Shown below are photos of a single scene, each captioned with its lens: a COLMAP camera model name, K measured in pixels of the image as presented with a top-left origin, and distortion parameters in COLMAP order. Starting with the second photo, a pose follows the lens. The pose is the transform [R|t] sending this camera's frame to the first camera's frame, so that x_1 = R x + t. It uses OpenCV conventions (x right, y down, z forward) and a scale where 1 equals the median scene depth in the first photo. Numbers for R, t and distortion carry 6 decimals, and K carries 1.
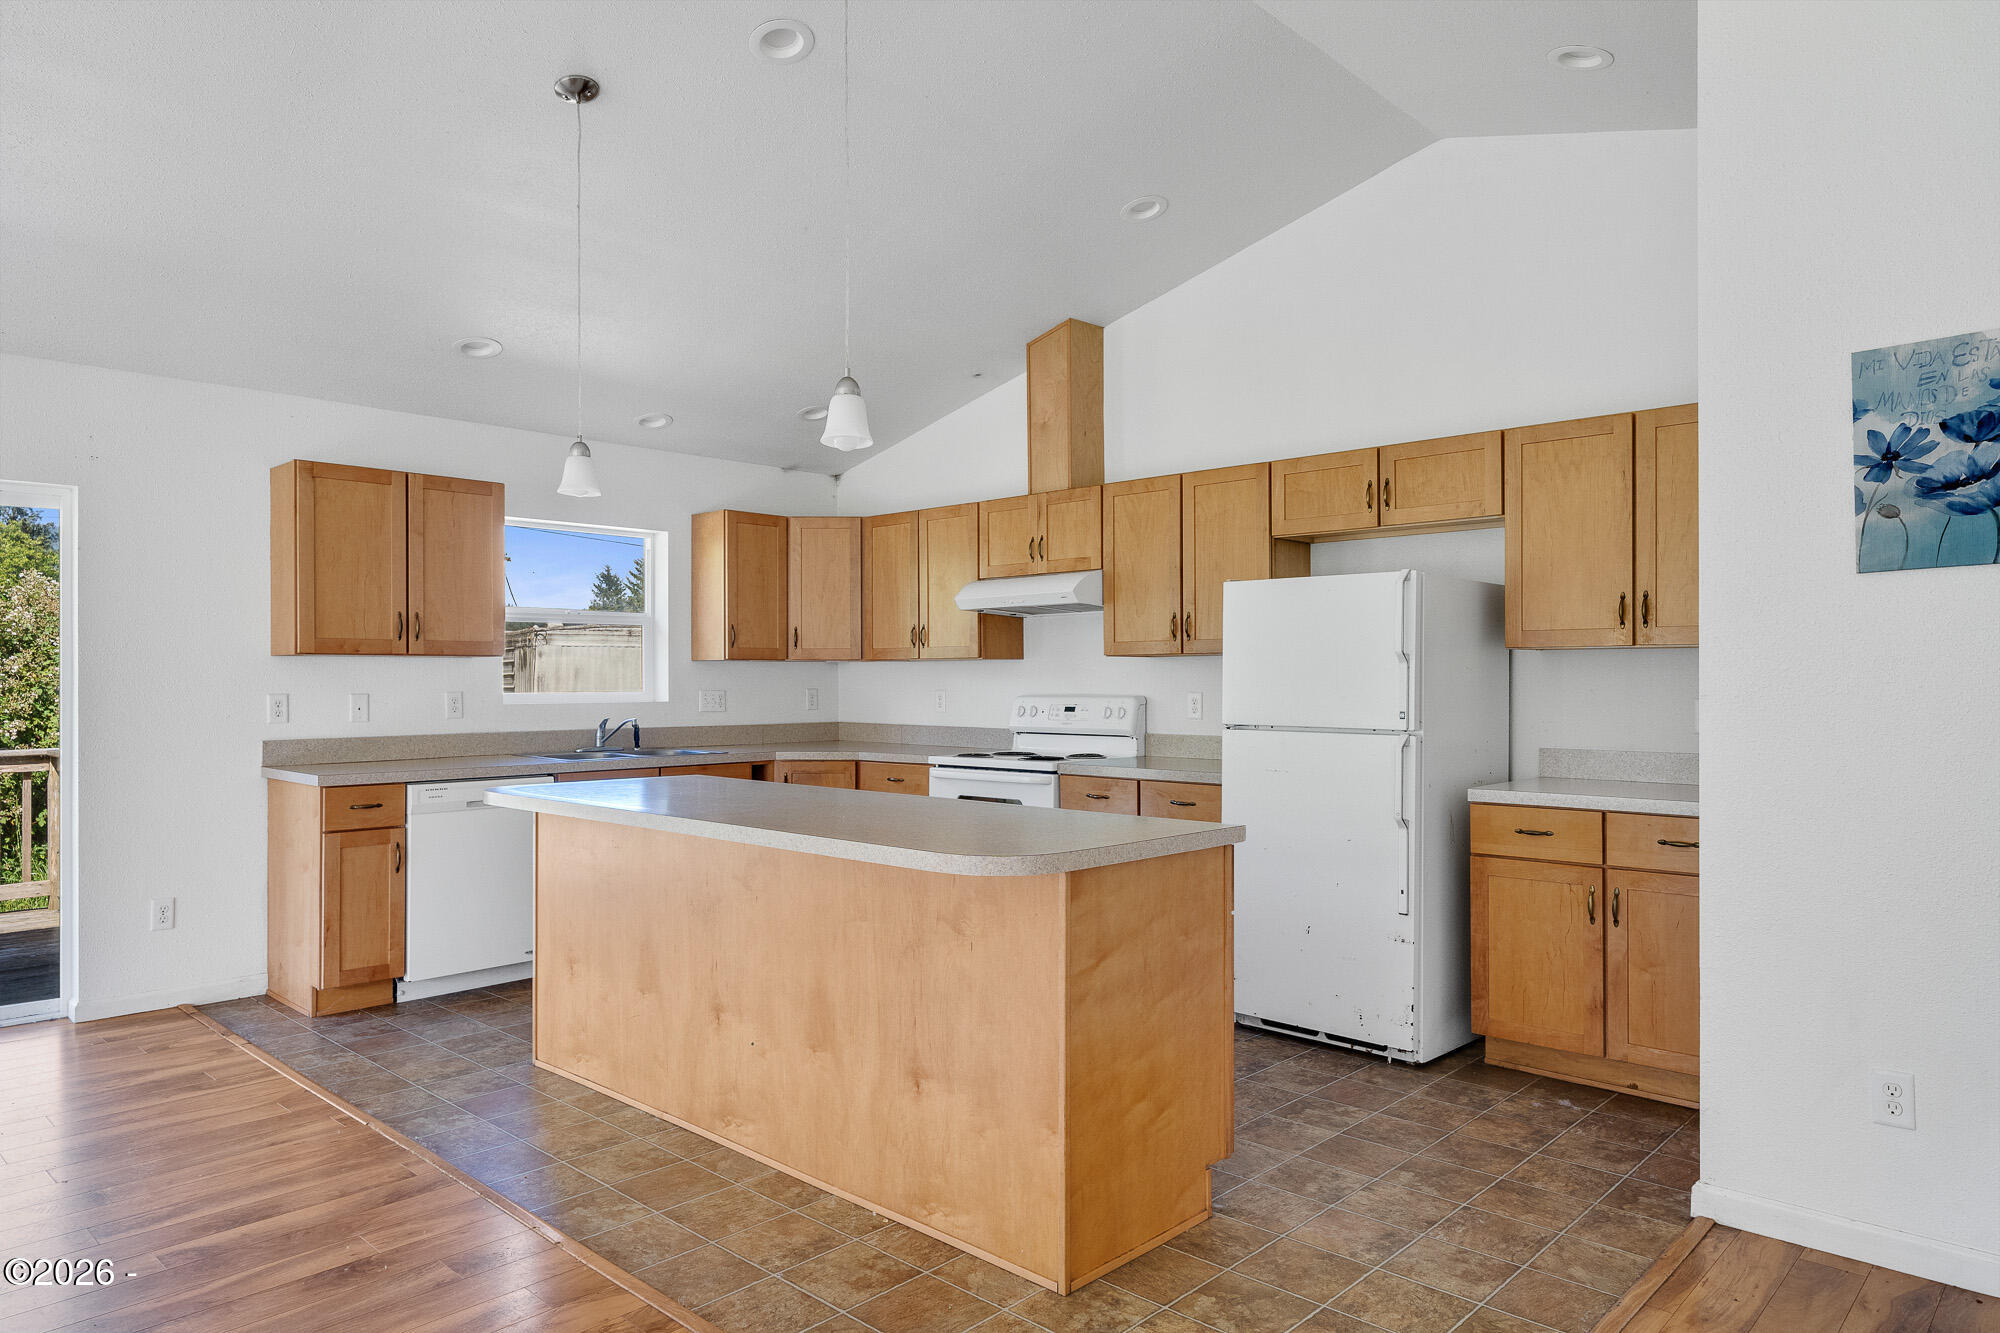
lens RADIAL K [[1248.8, 0, 1000.0], [0, 1248.8, 666.5], [0, 0, 1]] dist [-0.111521, -0.000089]
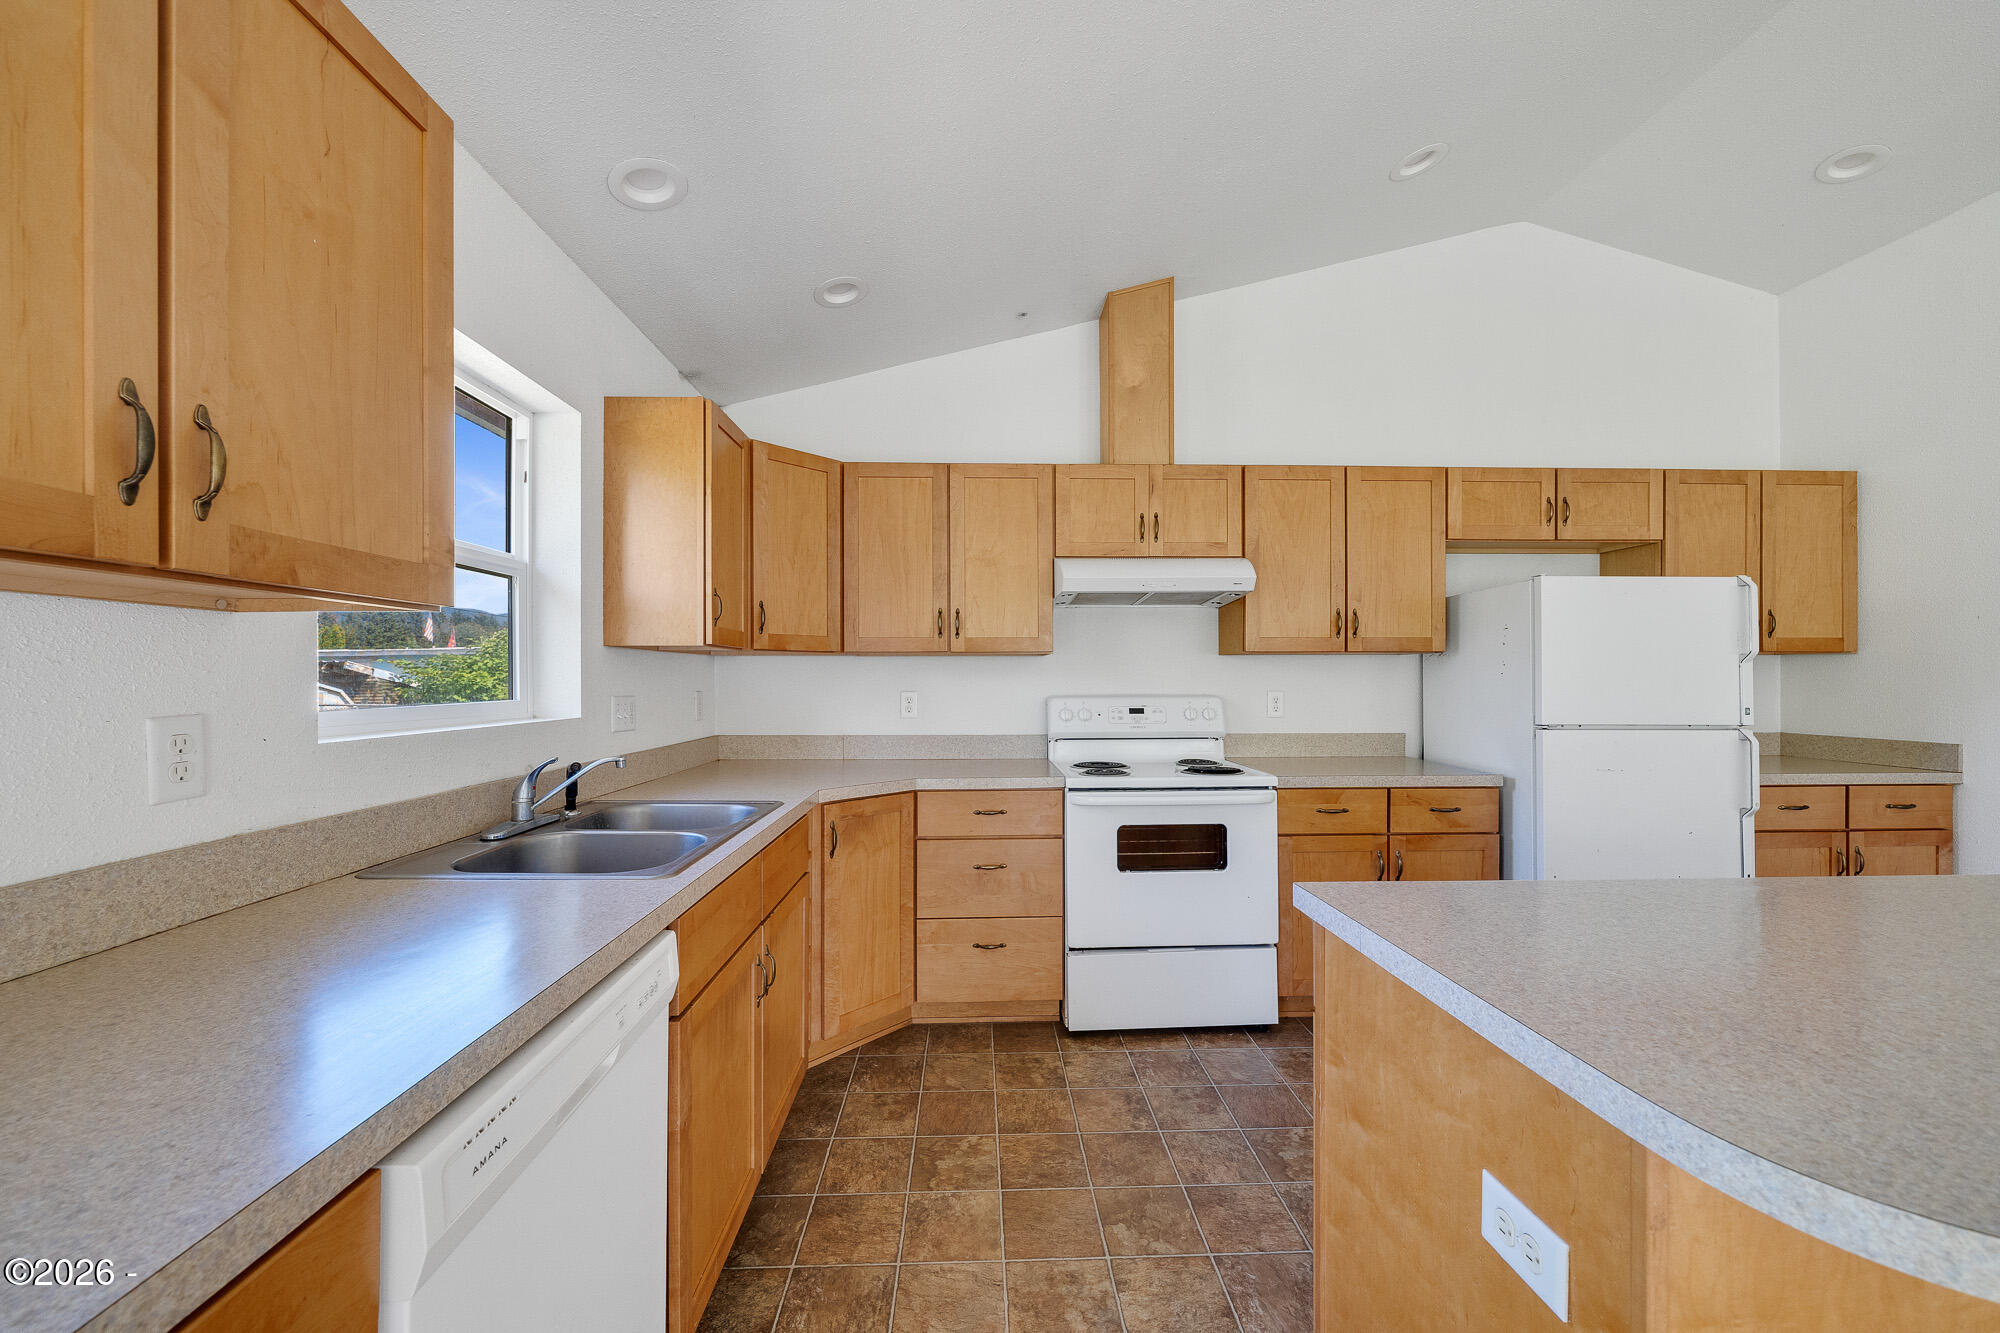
lens RADIAL K [[784.7, 0, 1000.0], [0, 784.7, 666.5], [0, 0, 1]] dist [-0.000321, 0.000111]
pose [[0.693784, 0.012361, 0.720077, -0.425765], [-0.006321, 0.999919, -0.011074, 0.008987], [-0.720156, 0.003132, 0.693805, 0.678168]]
